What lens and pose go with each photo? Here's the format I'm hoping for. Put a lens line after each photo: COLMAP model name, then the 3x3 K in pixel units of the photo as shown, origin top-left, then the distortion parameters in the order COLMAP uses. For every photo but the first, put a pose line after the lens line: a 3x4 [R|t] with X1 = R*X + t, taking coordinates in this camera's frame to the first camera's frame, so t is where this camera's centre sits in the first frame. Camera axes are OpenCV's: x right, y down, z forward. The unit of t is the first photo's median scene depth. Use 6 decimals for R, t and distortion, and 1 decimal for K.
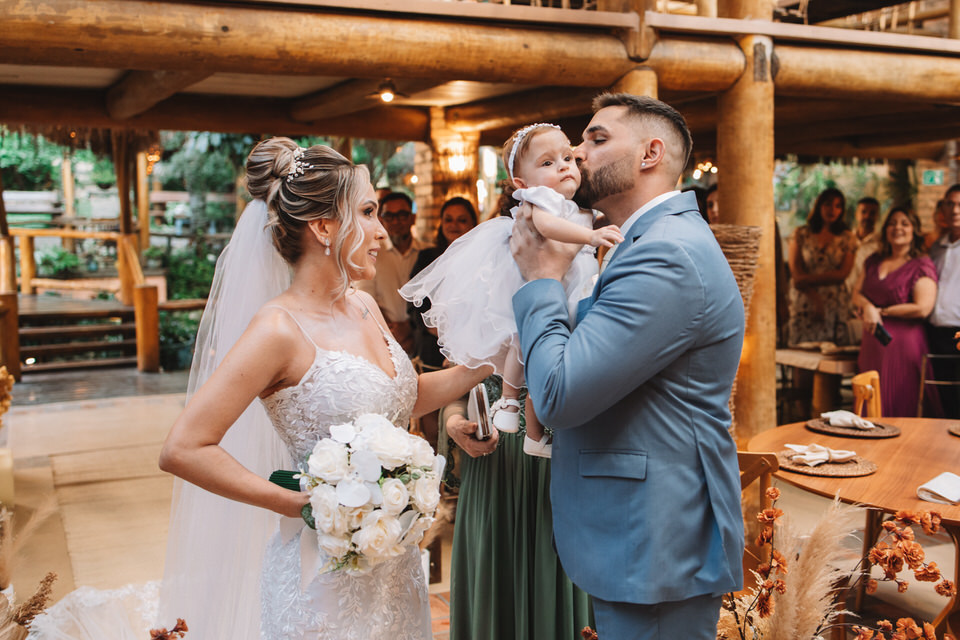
lens RADIAL K [[1009.8, 0, 542.5], [0, 1009.8, 300.8], [0, 0, 1]] dist [-0.010137, -0.005611]
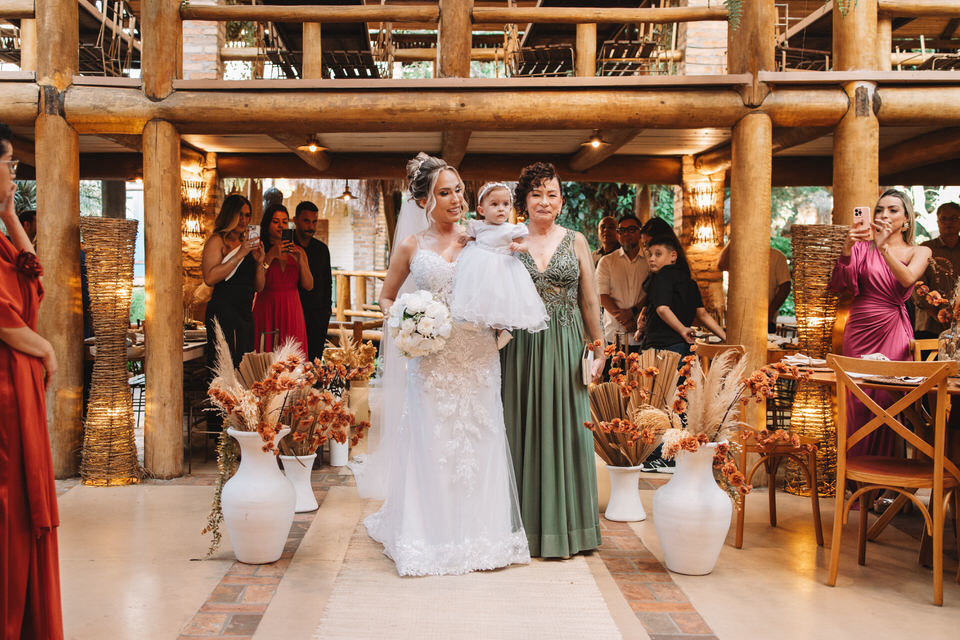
lens RADIAL K [[978.9, 0, 480.0], [0, 978.9, 320.0], [0, 0, 1]] dist [-0.009618, 0.000290]
pose [[0.912141, 0.019080, -0.409433, 0.298392], [-0.035452, 0.998845, -0.032433, 0.108614], [0.408341, 0.044099, 0.911764, -0.356988]]
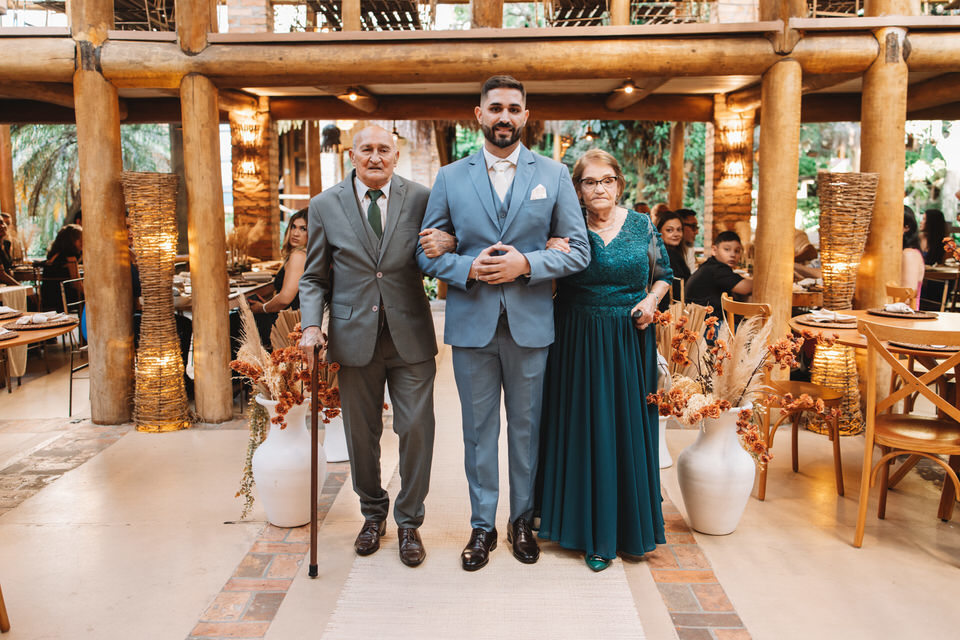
lens RADIAL K [[880.2, 0, 523.2], [0, 880.2, 316.2], [0, 0, 1]] dist [-0.004333, -0.006346]
pose [[0.908410, 0.050967, -0.414962, 0.282235], [-0.028503, 0.997782, 0.060153, 0.060363], [0.417107, -0.042816, 0.907848, -0.268321]]
